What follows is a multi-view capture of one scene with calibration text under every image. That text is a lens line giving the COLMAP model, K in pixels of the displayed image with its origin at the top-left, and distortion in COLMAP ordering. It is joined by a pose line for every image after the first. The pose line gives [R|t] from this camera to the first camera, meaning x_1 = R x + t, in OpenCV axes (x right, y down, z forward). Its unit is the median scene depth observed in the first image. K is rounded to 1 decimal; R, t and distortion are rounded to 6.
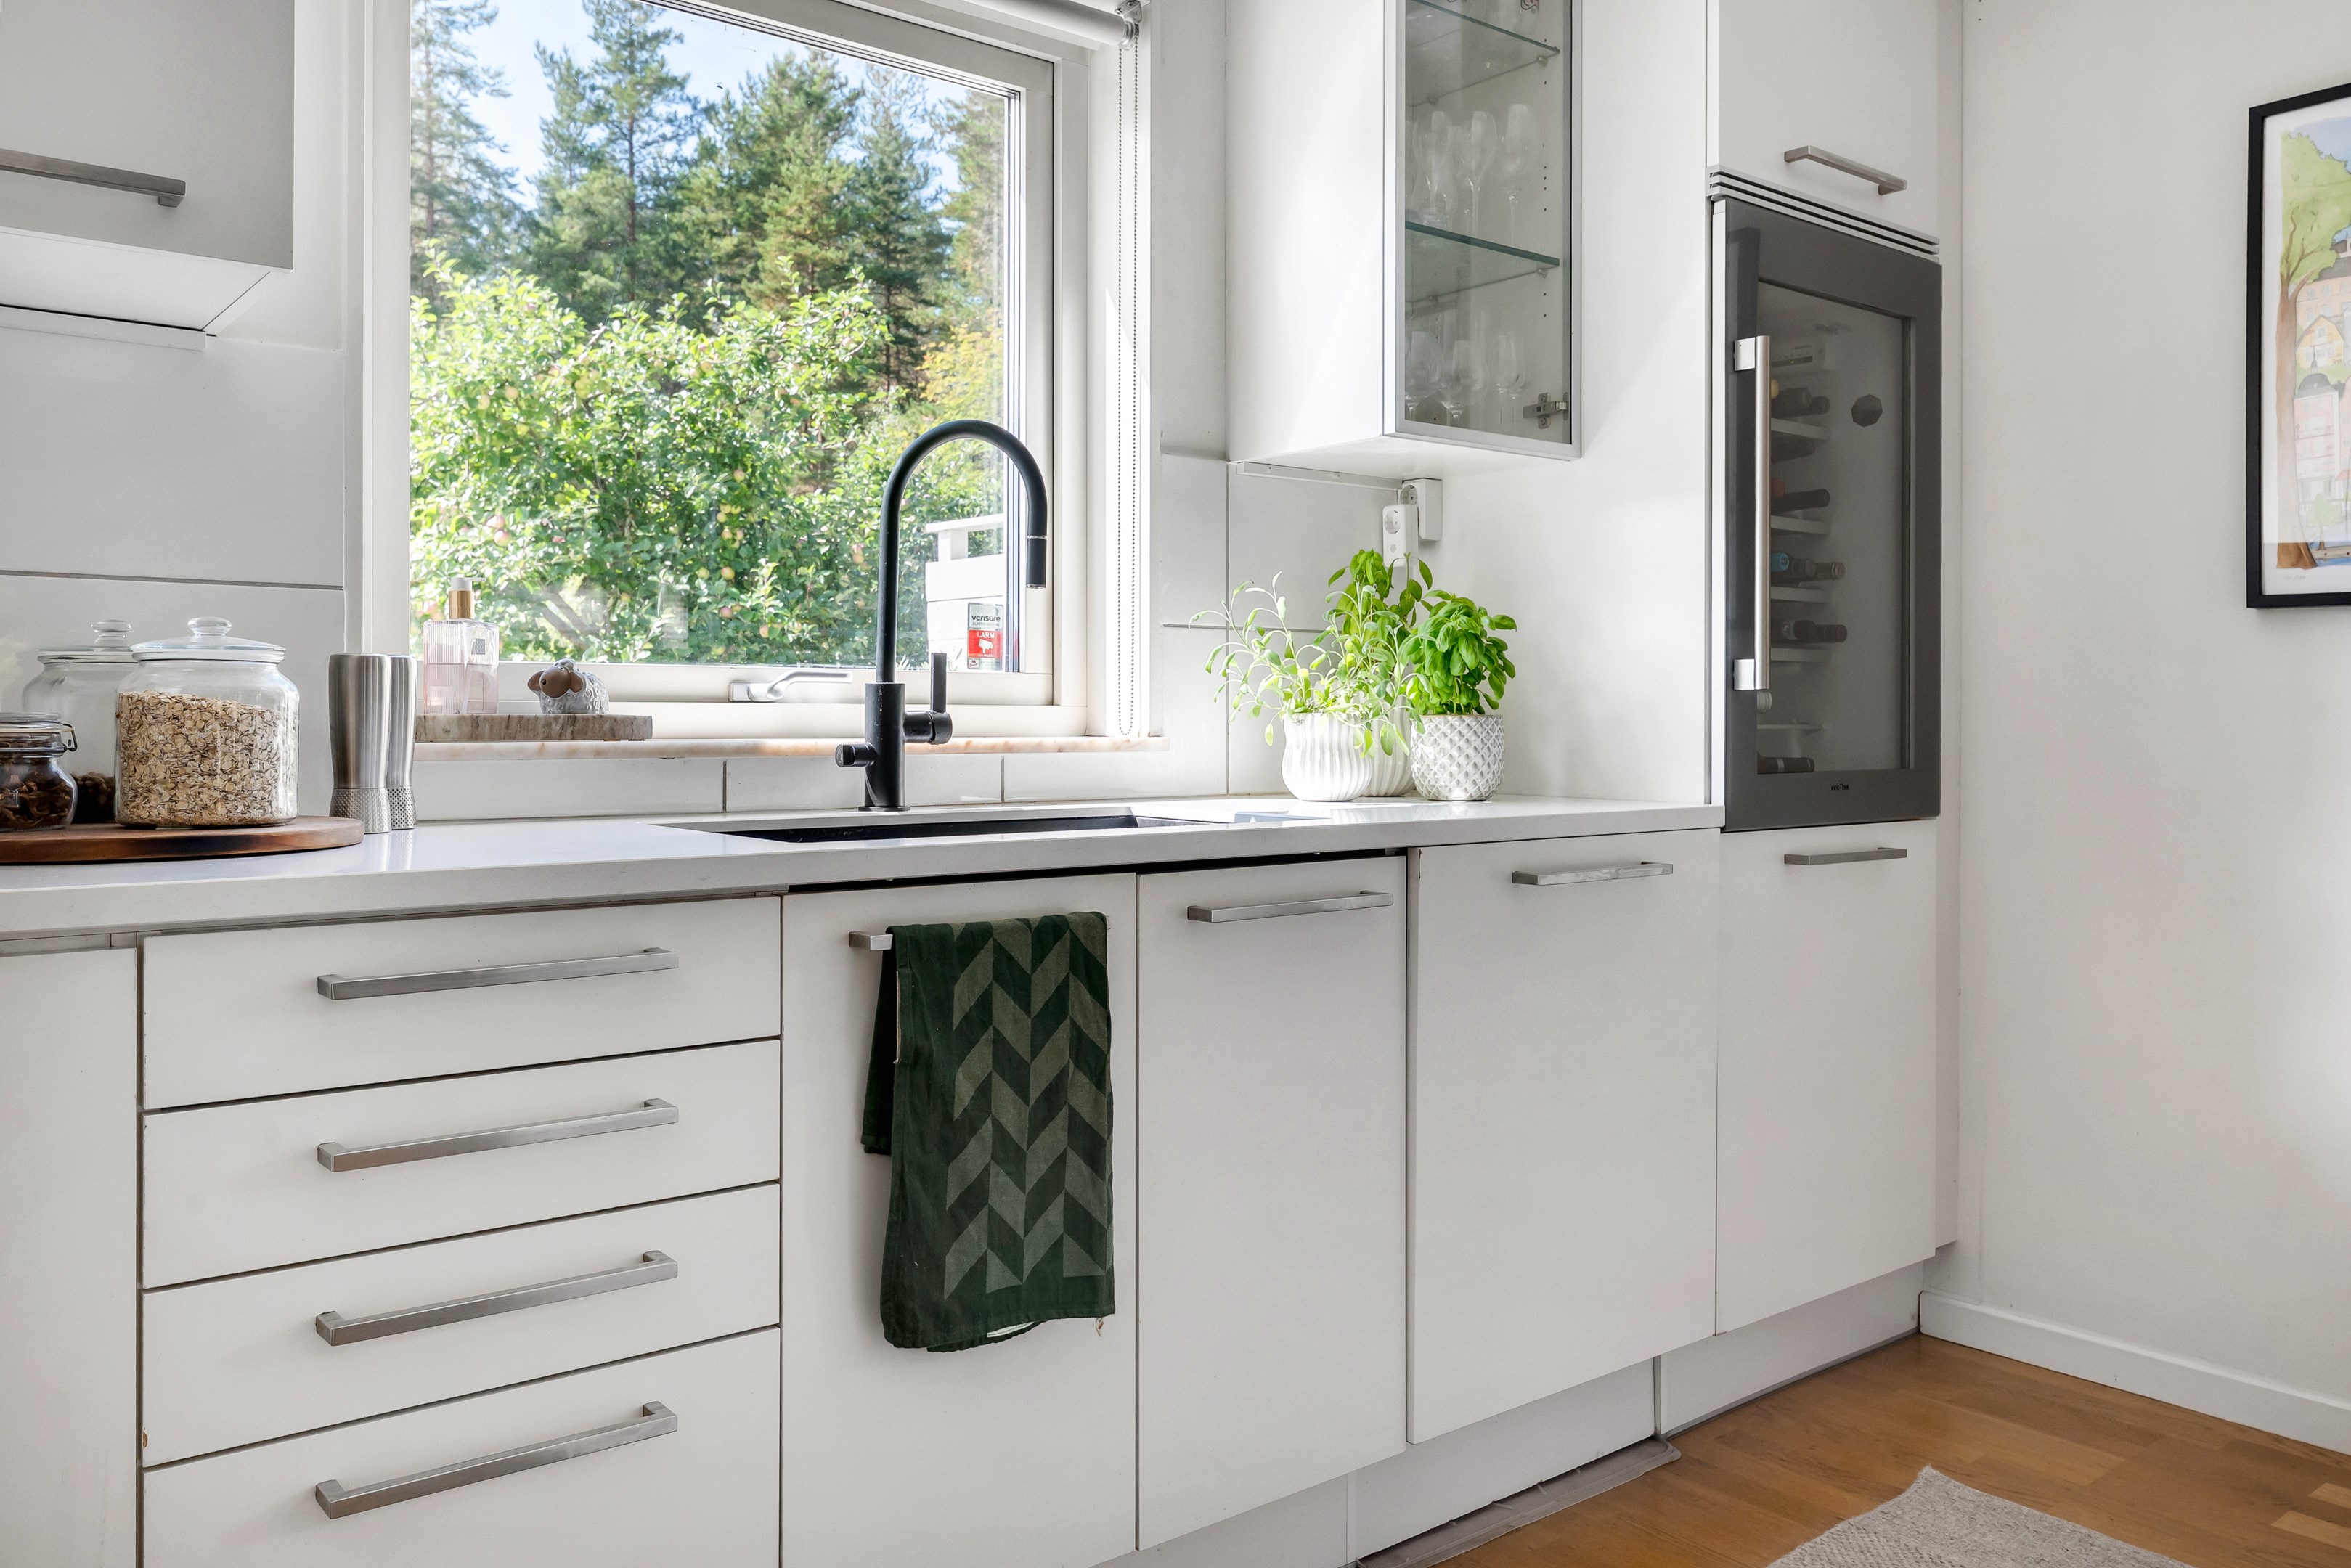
lens RADIAL K [[1753.1, 0, 1155.5], [0, 1753.1, 713.3], [0, 0, 1]] dist [0.018276, -0.003685]
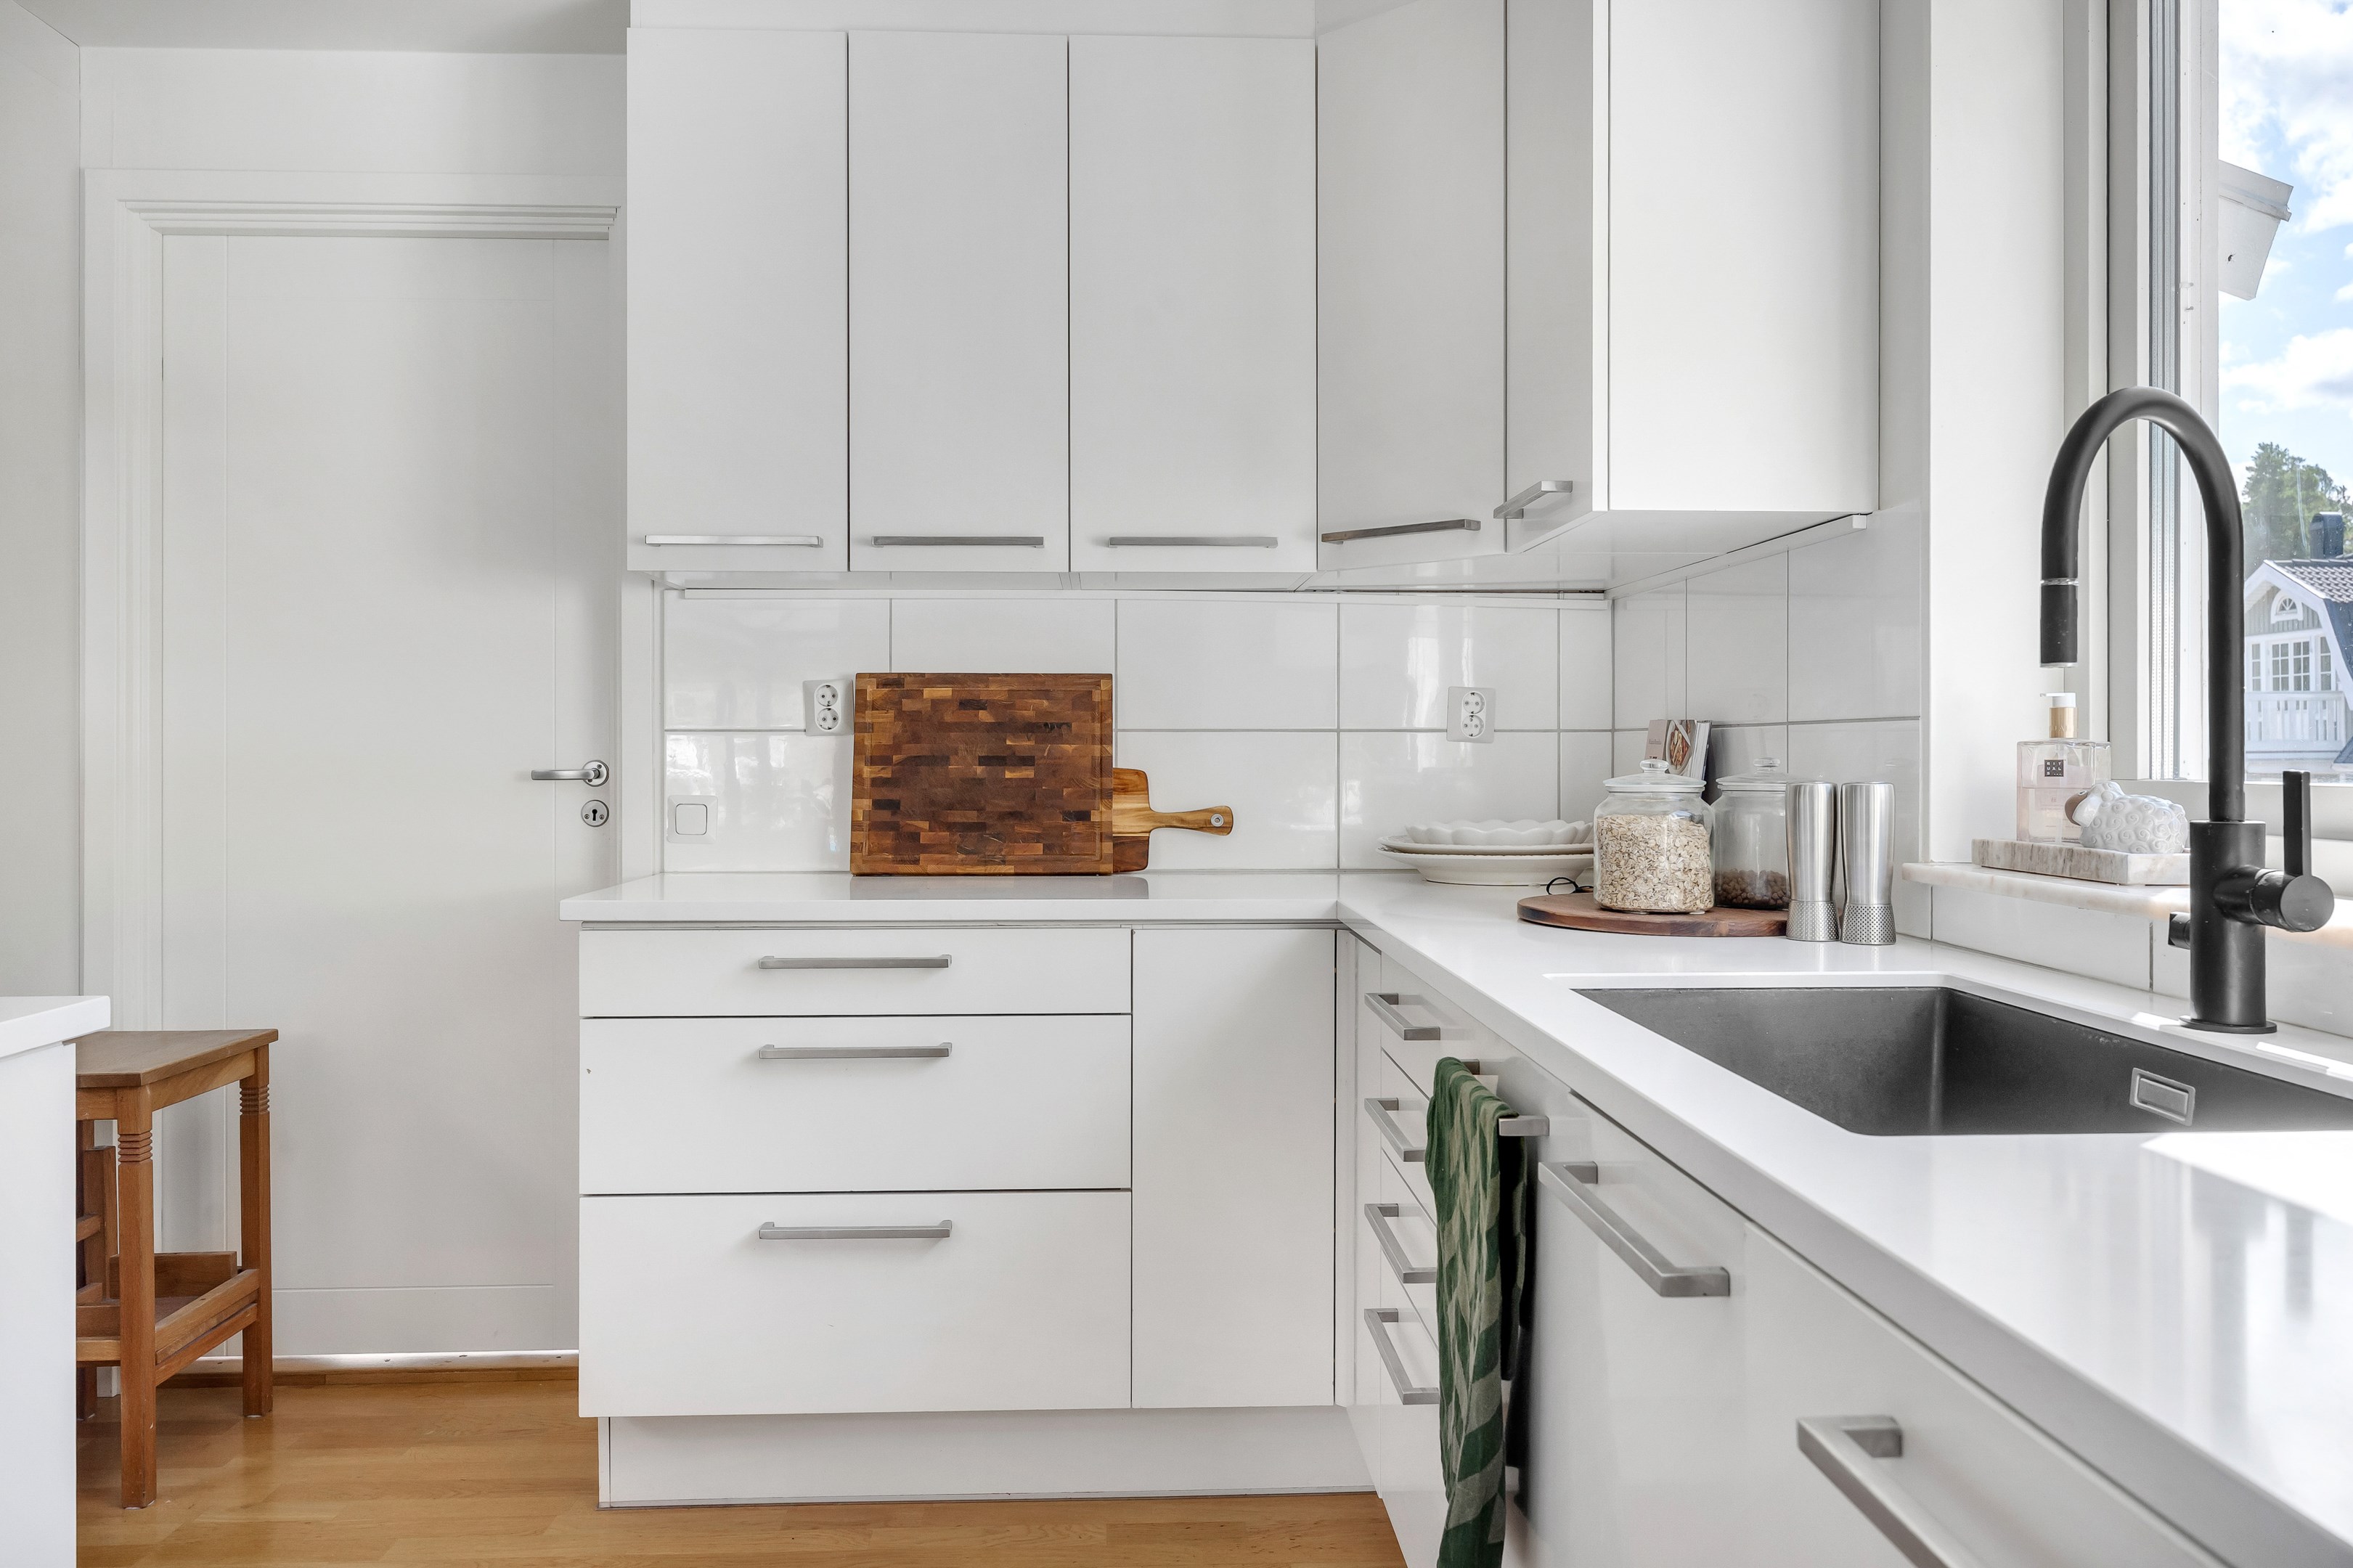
lens RADIAL K [[1754.6, 0, 1173.3], [0, 1754.6, 776.0], [0, 0, 1]] dist [0.018276, -0.003685]
pose [[-0.594501, 0.003322, -0.804088, 0.552314], [-0.004522, 0.999962, 0.007475, -0.034518], [0.804082, 0.008080, -0.594463, 1.054535]]
